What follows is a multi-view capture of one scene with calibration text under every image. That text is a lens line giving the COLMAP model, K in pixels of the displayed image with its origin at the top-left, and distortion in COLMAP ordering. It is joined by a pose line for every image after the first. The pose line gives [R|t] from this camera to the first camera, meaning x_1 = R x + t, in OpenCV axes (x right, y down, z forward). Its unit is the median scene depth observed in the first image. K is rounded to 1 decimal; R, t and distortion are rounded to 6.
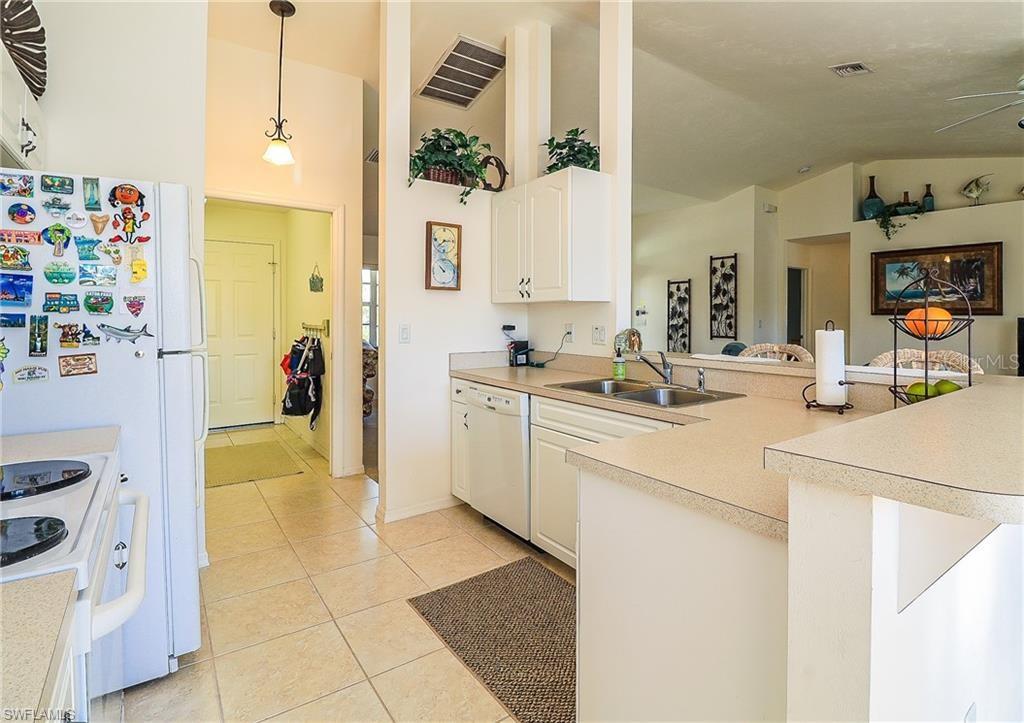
lens RADIAL K [[510.6, 0, 526.3], [0, 510.6, 319.9], [0, 0, 1]] dist [-0.017713, -0.001742]
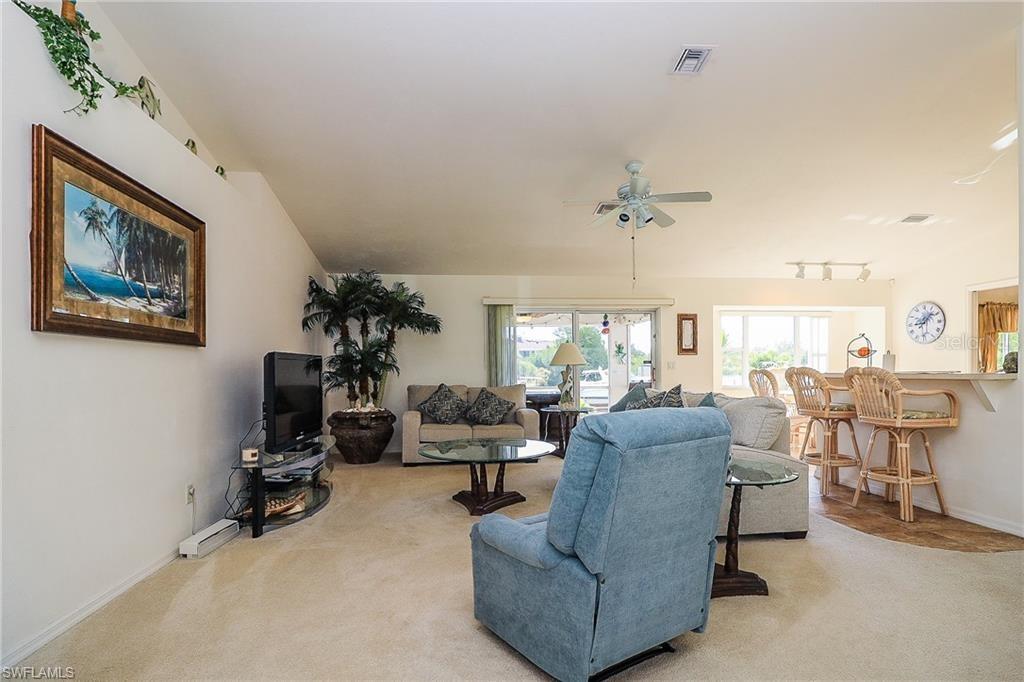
lens RADIAL K [[498.1, 0, 529.3], [0, 498.1, 377.4], [0, 0, 1]] dist [0.001893, 0.000069]
pose [[-0.879886, 0.004160, 0.475167, 0.310695], [0.015017, 0.999706, 0.019054, 0.019163], [-0.474948, 0.023901, -0.879689, 1.241483]]
